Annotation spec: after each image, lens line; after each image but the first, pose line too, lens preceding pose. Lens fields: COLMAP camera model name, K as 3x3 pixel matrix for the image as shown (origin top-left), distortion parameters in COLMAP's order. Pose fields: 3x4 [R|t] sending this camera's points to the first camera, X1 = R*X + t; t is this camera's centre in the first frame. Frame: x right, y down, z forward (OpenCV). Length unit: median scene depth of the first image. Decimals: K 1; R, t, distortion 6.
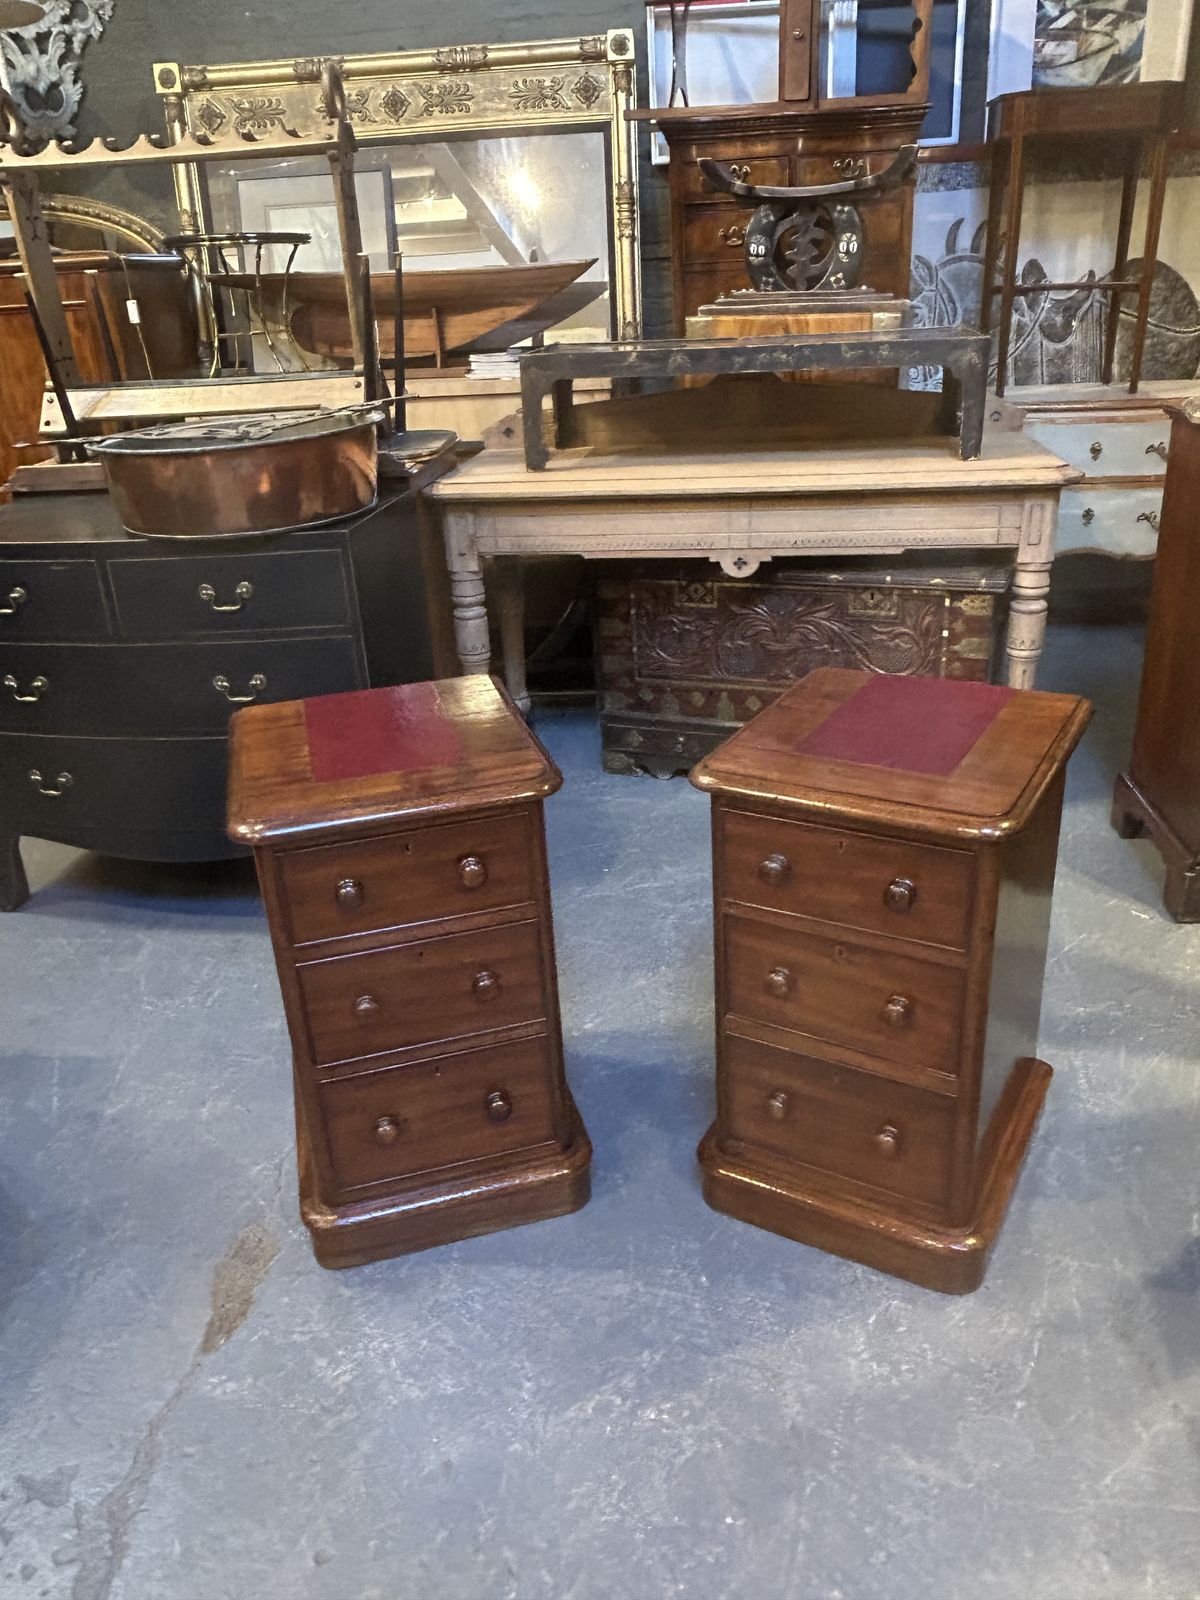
lens RADIAL K [[1204.7, 0, 602.3], [0, 1204.7, 766.6], [0, 0, 1]] dist [0.053998, -0.061121]
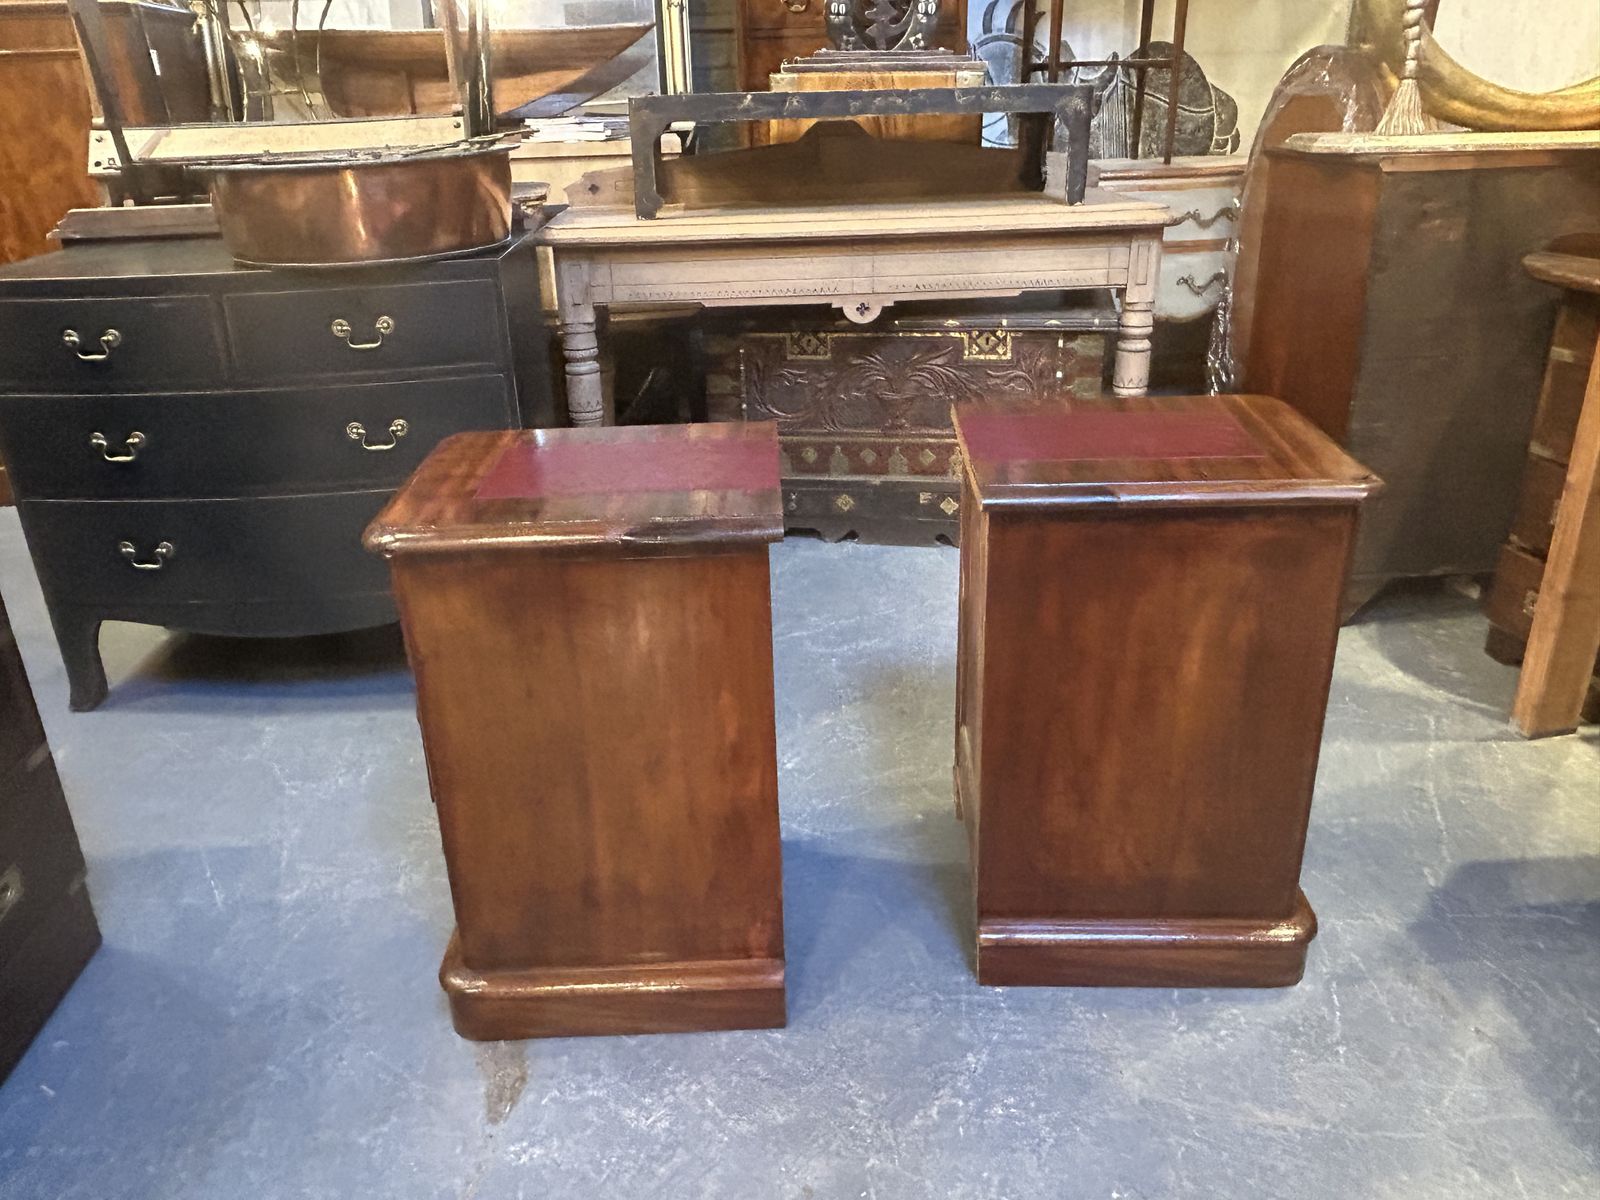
lens RADIAL K [[1204.7, 0, 781.0], [0, 1204.7, 566.3], [0, 0, 1]] dist [0.053998, -0.061121]
pose [[0.979813, -0.052406, 0.192926, -0.168064], [0.056522, 0.998275, -0.015884, 0.060266], [-0.191761, 0.026468, 0.981085, 0.041302]]
